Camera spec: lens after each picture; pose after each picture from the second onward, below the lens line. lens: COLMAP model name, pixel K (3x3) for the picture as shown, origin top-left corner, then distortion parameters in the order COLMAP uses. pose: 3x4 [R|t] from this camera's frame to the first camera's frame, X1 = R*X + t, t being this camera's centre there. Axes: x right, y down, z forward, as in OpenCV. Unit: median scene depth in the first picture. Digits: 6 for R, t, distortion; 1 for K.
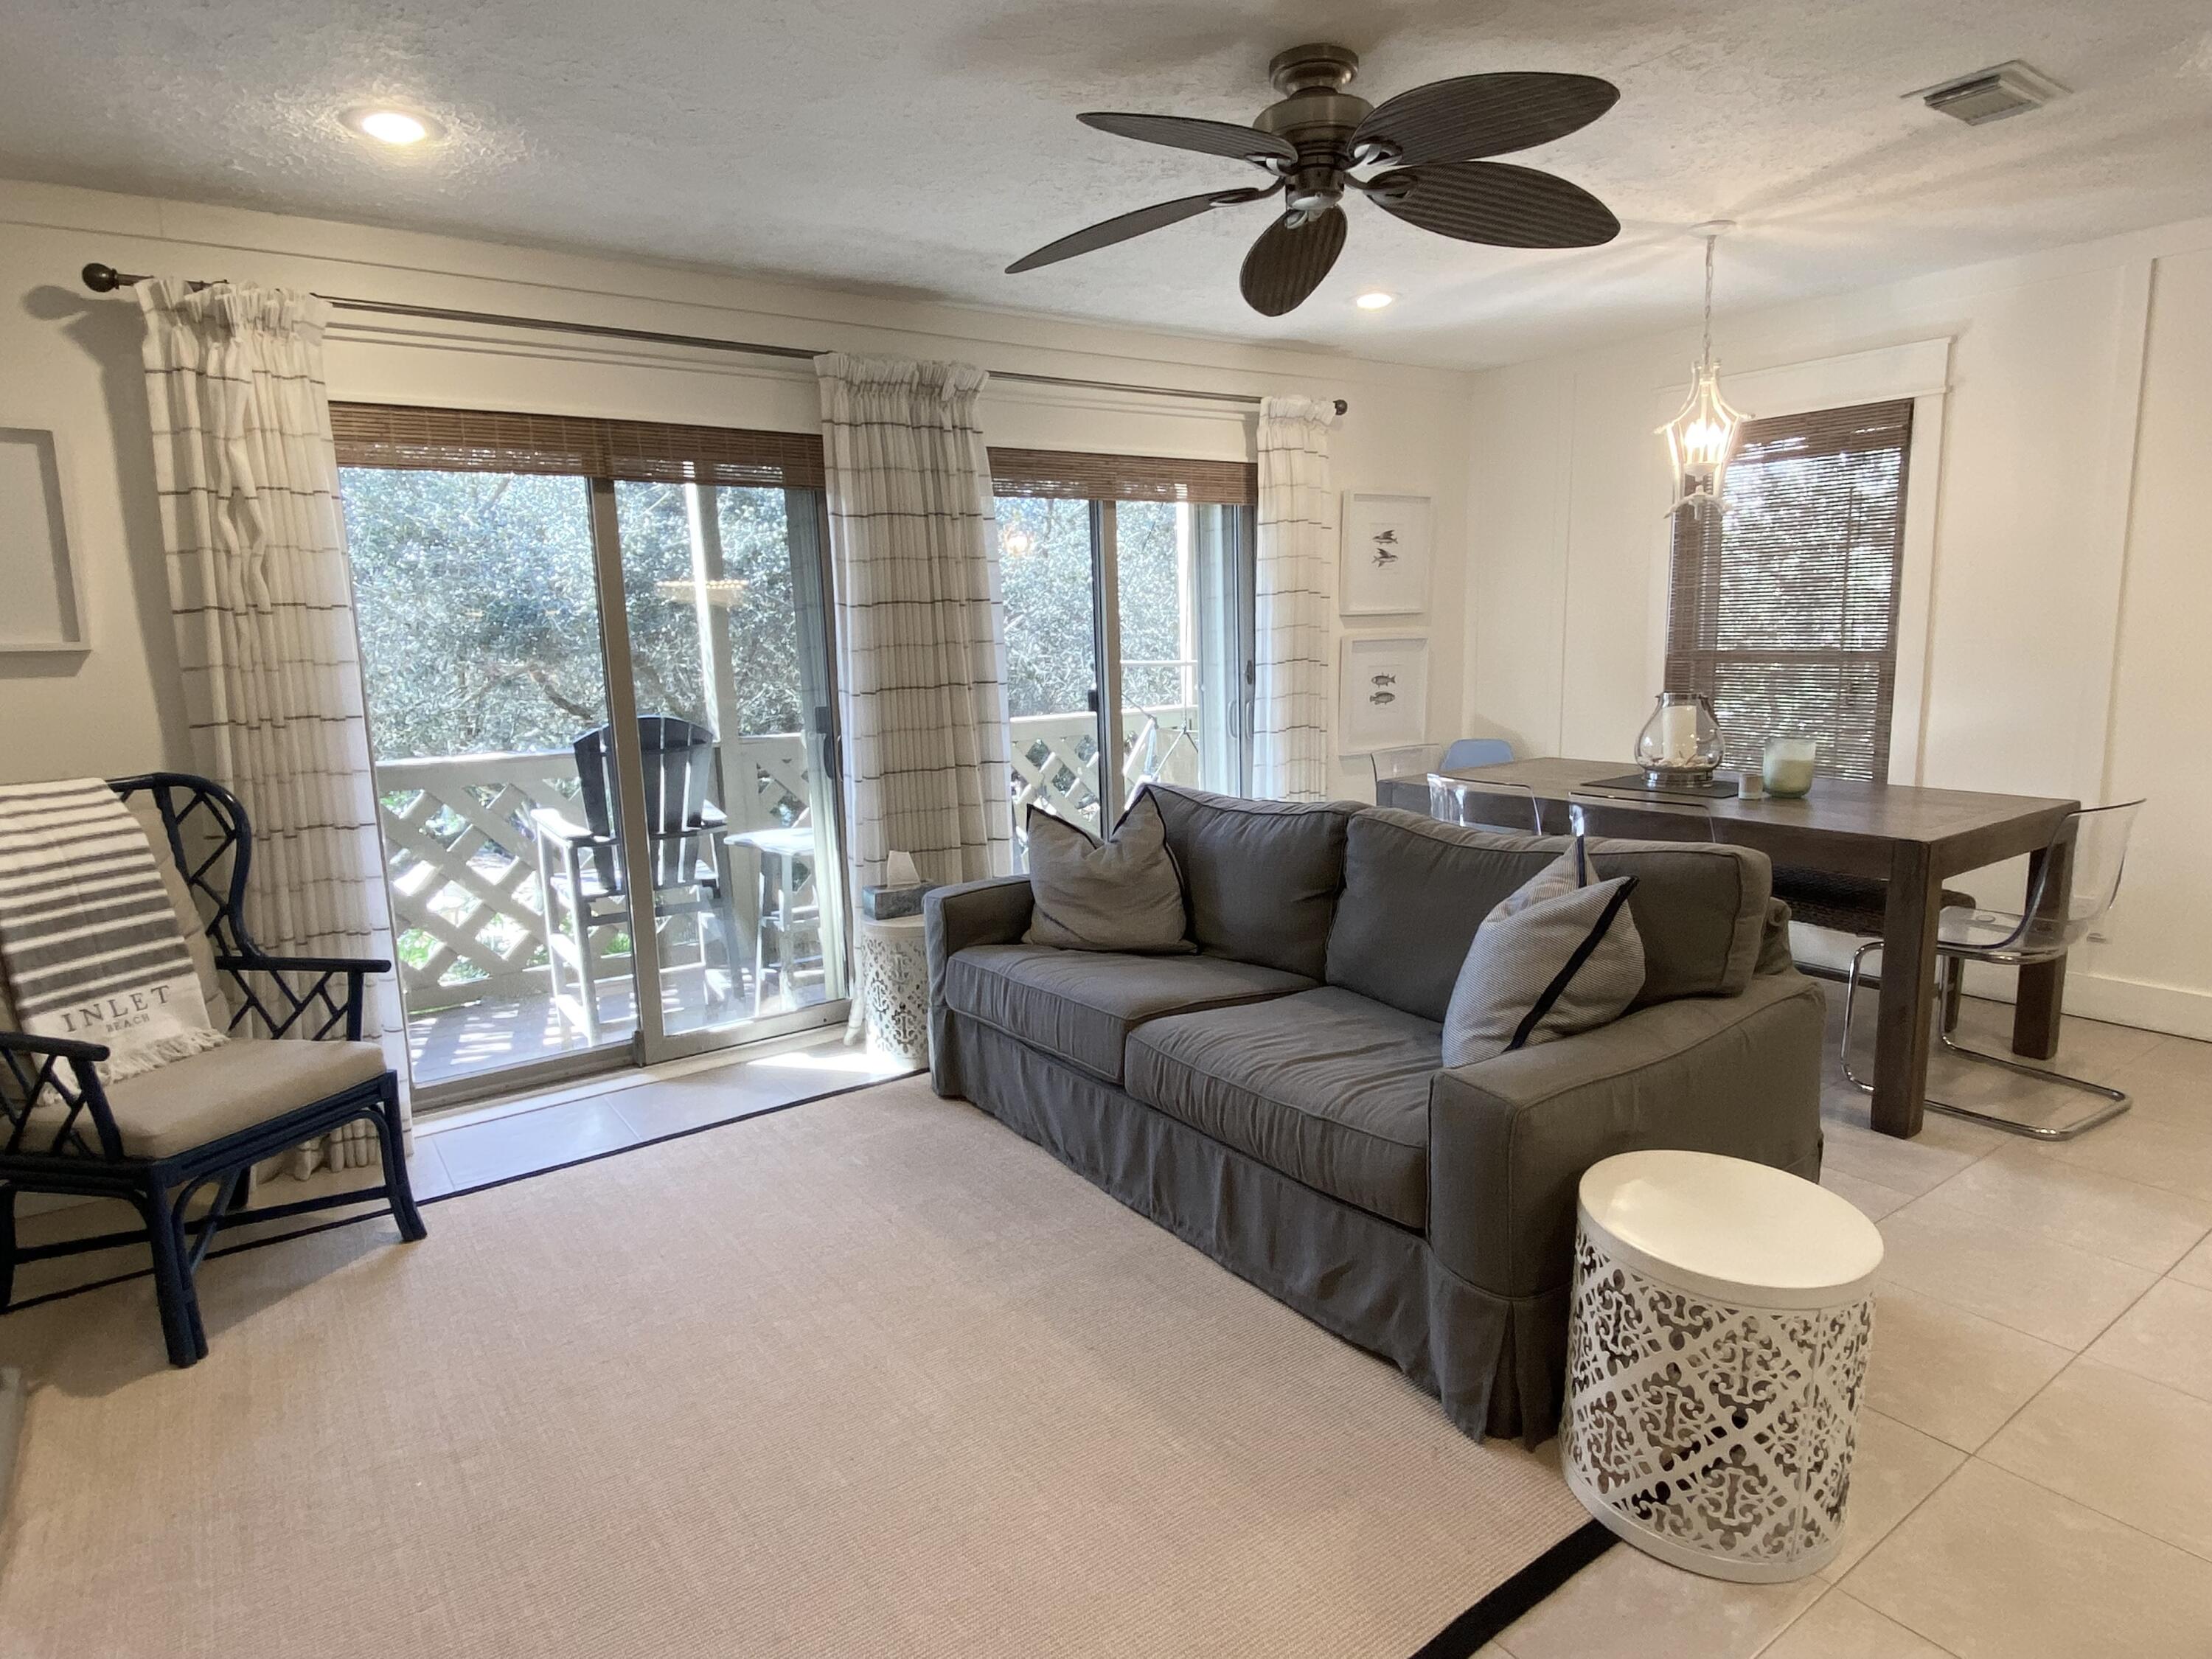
lens RADIAL K [[1210.4, 0, 1070.3], [0, 1210.4, 816.2], [0, 0, 1]] dist [0.000029, -0.000630]
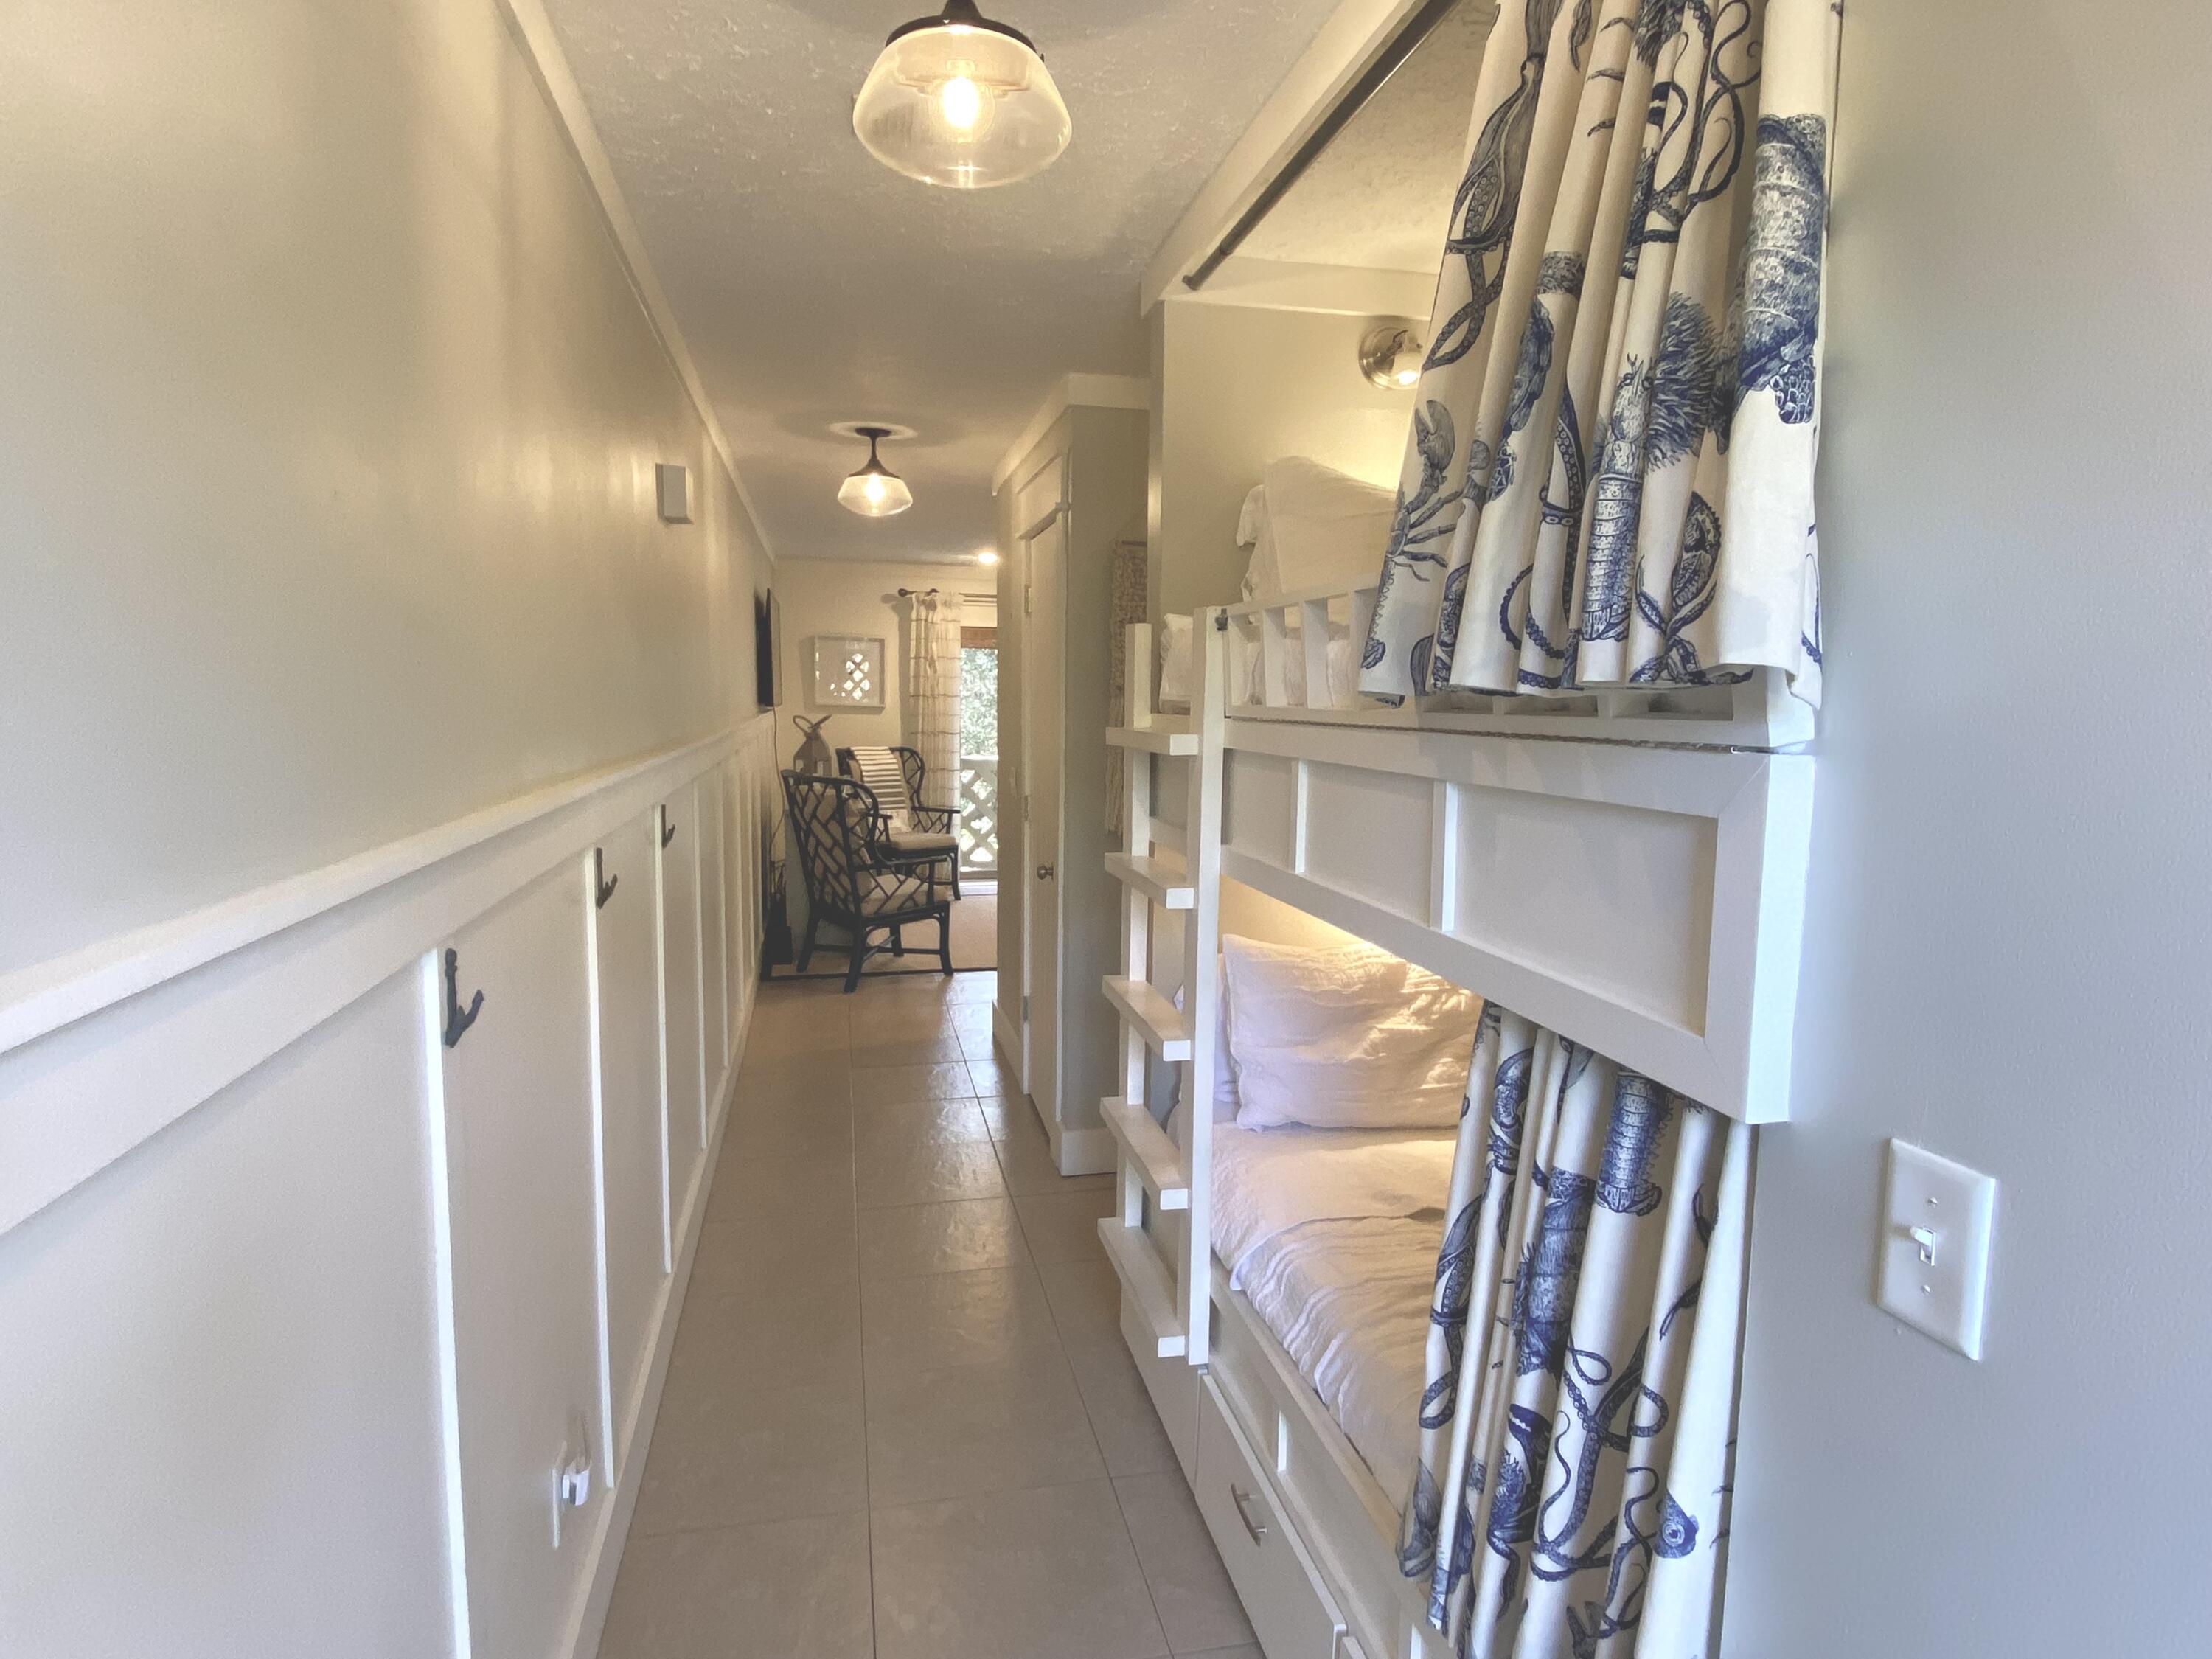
lens RADIAL K [[1287.4, 0, 1106.0], [0, 1287.4, 829.5], [0, 0, 1]] dist [0.067397, -0.085379]
pose [[0.923259, 0.079197, -0.375927, 1.008194], [-0.100462, 0.994243, -0.037271, 0.248158], [0.370811, 0.072177, 0.925899, -1.878821]]
